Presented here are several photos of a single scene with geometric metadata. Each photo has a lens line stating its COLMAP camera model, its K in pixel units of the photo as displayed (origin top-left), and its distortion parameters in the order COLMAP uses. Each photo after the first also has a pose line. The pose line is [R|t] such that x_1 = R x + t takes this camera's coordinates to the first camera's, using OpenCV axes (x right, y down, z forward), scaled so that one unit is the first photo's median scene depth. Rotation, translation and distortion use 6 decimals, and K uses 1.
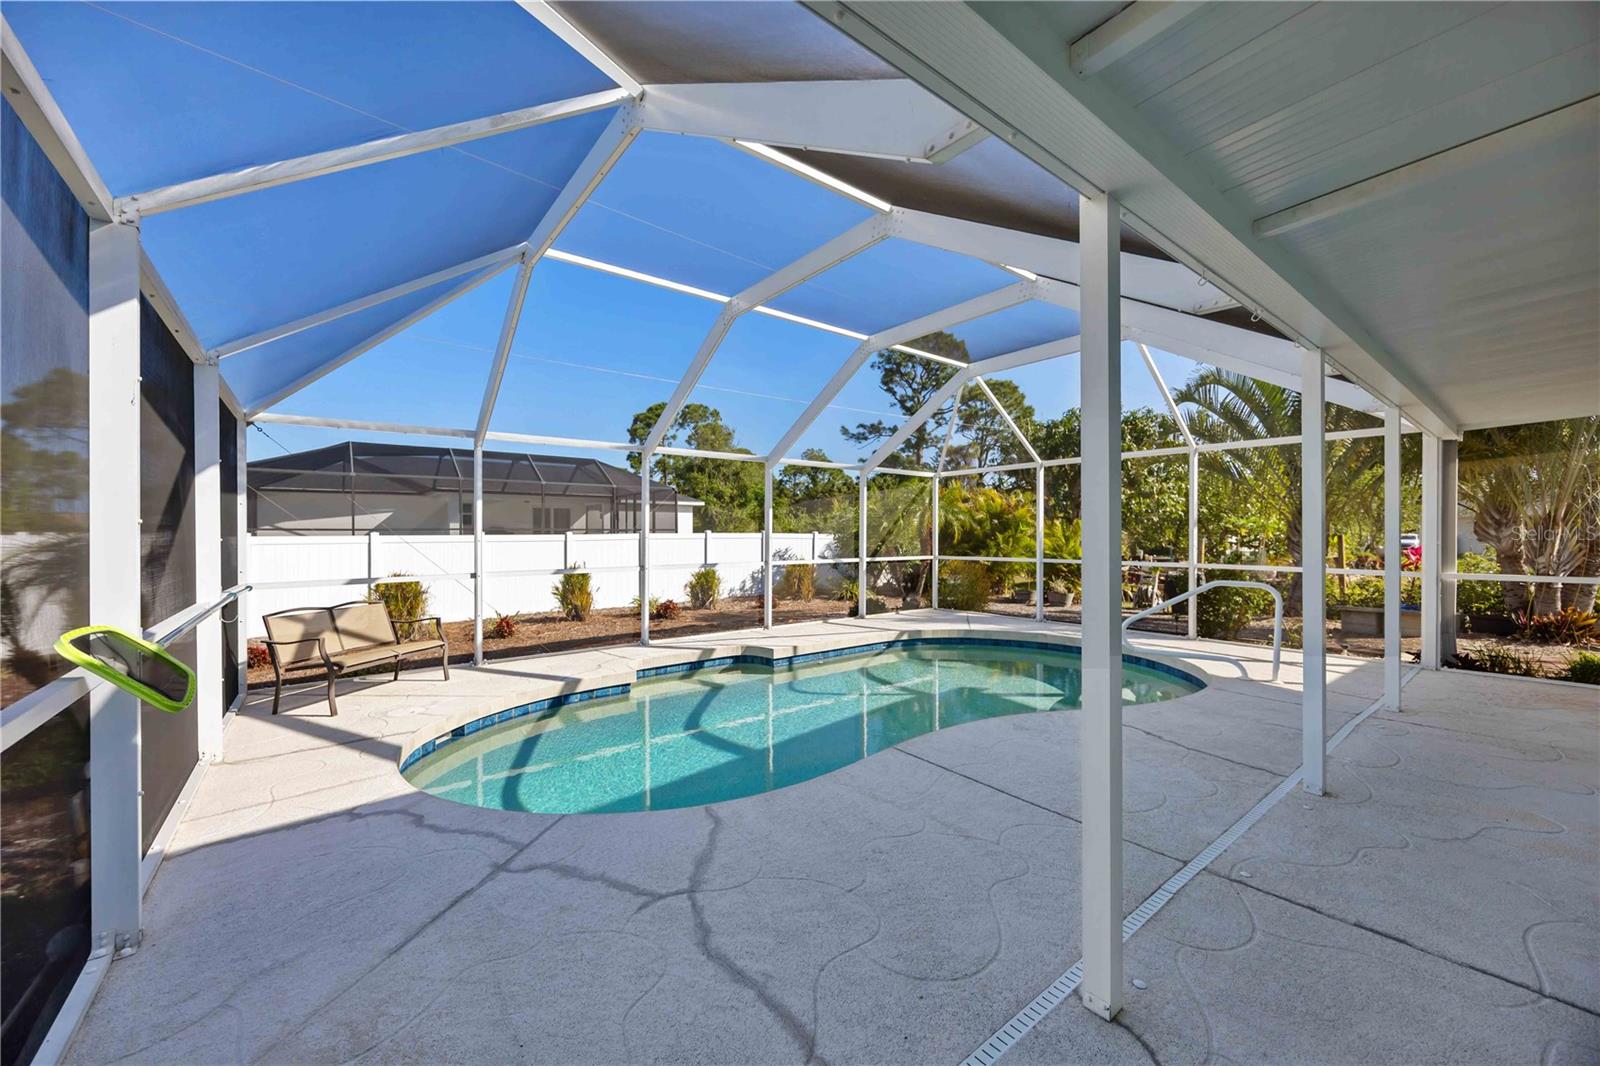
lens RADIAL K [[607.2, 0, 797.2], [0, 607.2, 543.3], [0, 0, 1]] dist [-0.002094, 0.000197]
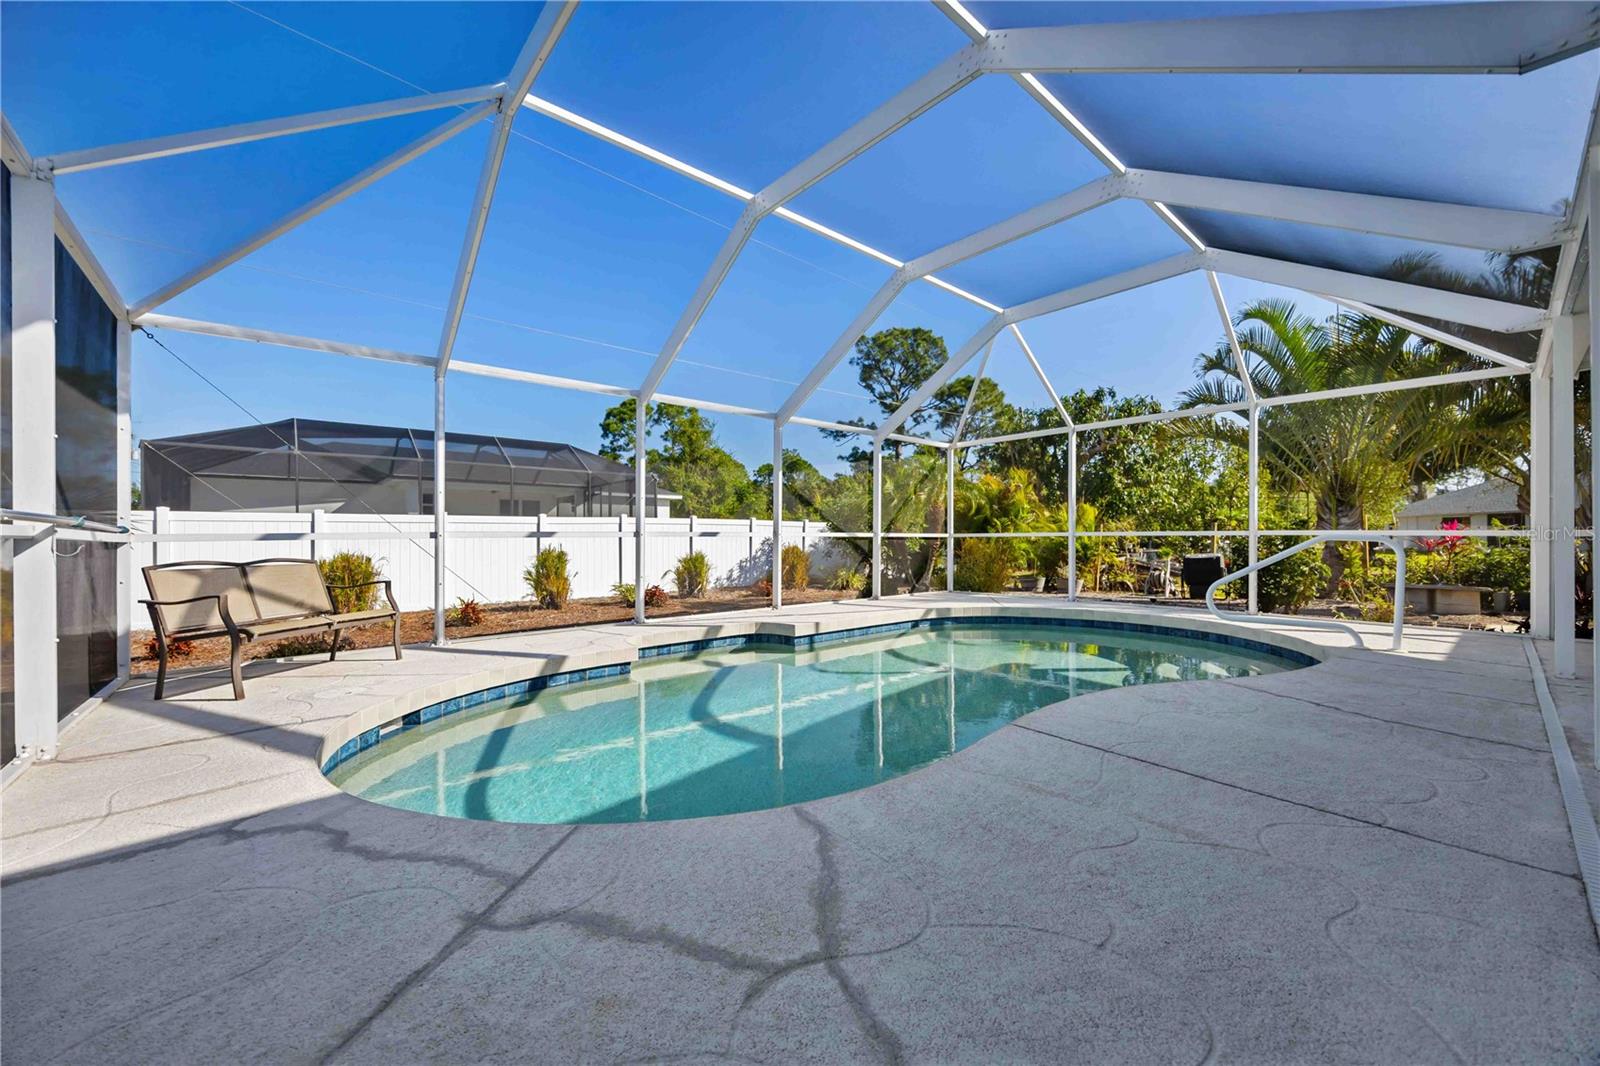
lens RADIAL K [[609.2, 0, 800.6], [0, 609.2, 542.7], [0, 0, 1]] dist [0.000836, -0.000495]
pose [[0.998714, 0.000357, 0.050697, -0.077677], [-0.000090, 0.999986, -0.005277, 0.065544], [-0.050699, 0.005266, 0.998700, 0.147999]]
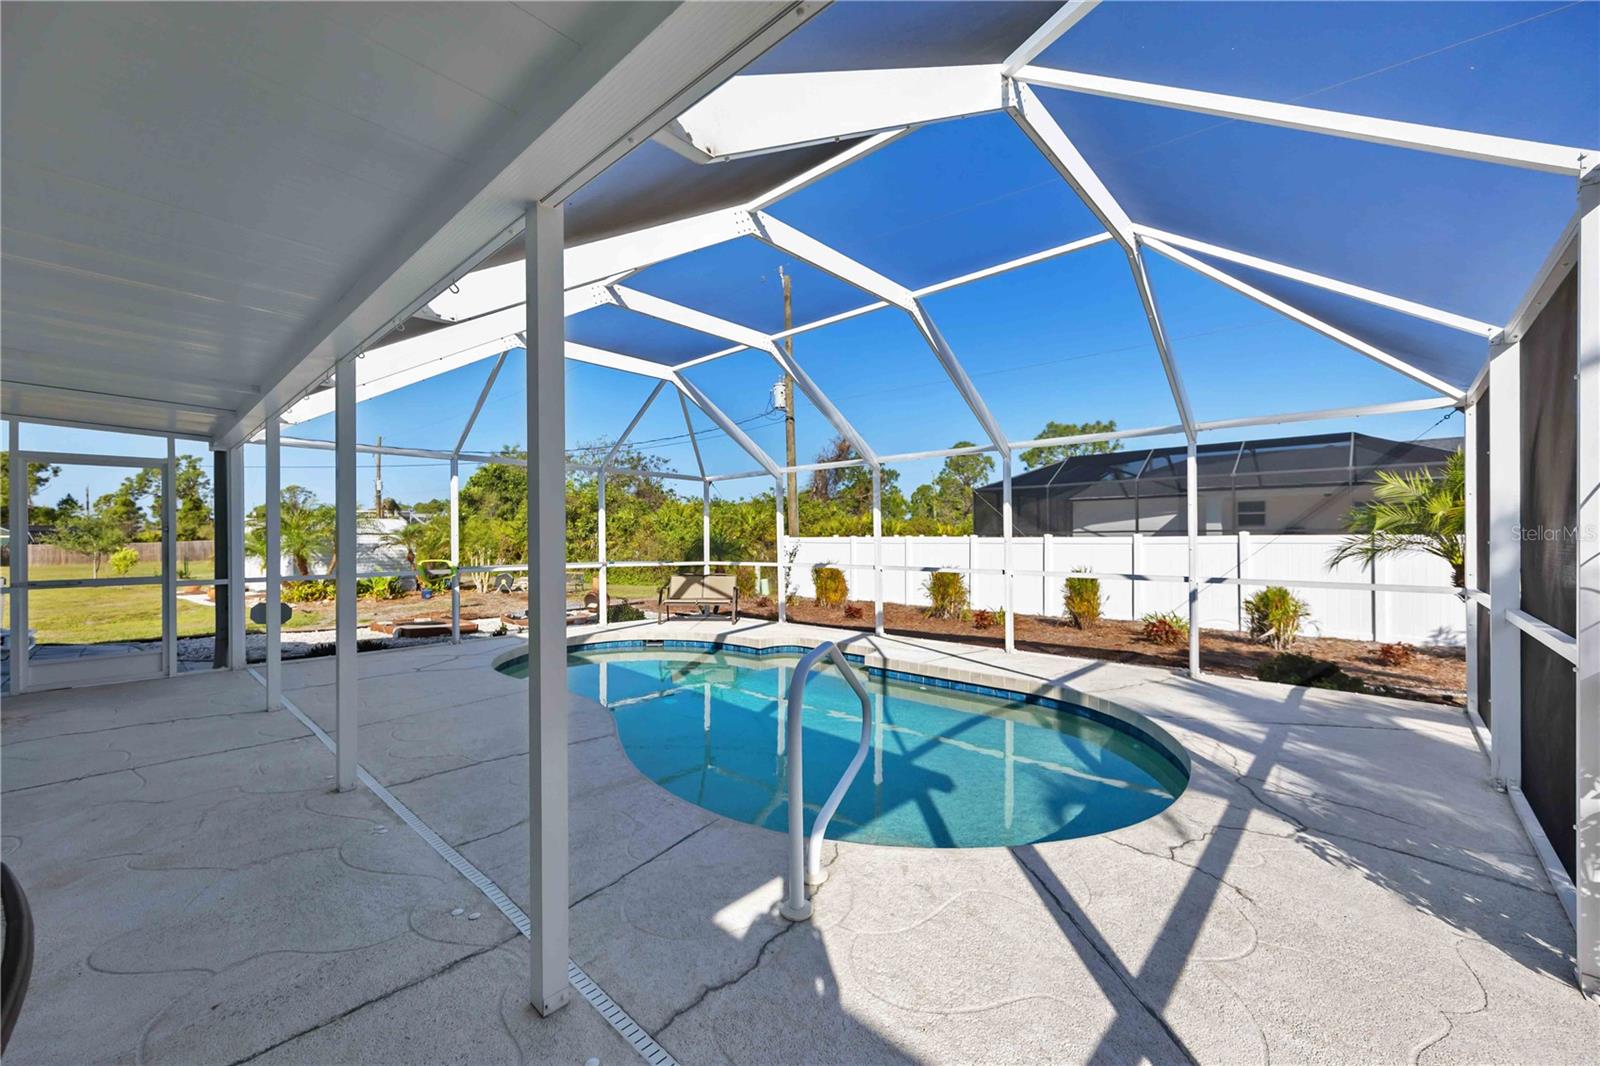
lens RADIAL K [[632.1, 0, 808.9], [0, 632.1, 556.3], [0, 0, 1]] dist [-0.000501, -0.000032]
pose [[0.174441, 0.033347, -0.984103, 1.007739], [-0.014643, 0.999404, 0.031270, -0.016731], [0.984559, 0.008955, 0.174825, 0.781538]]
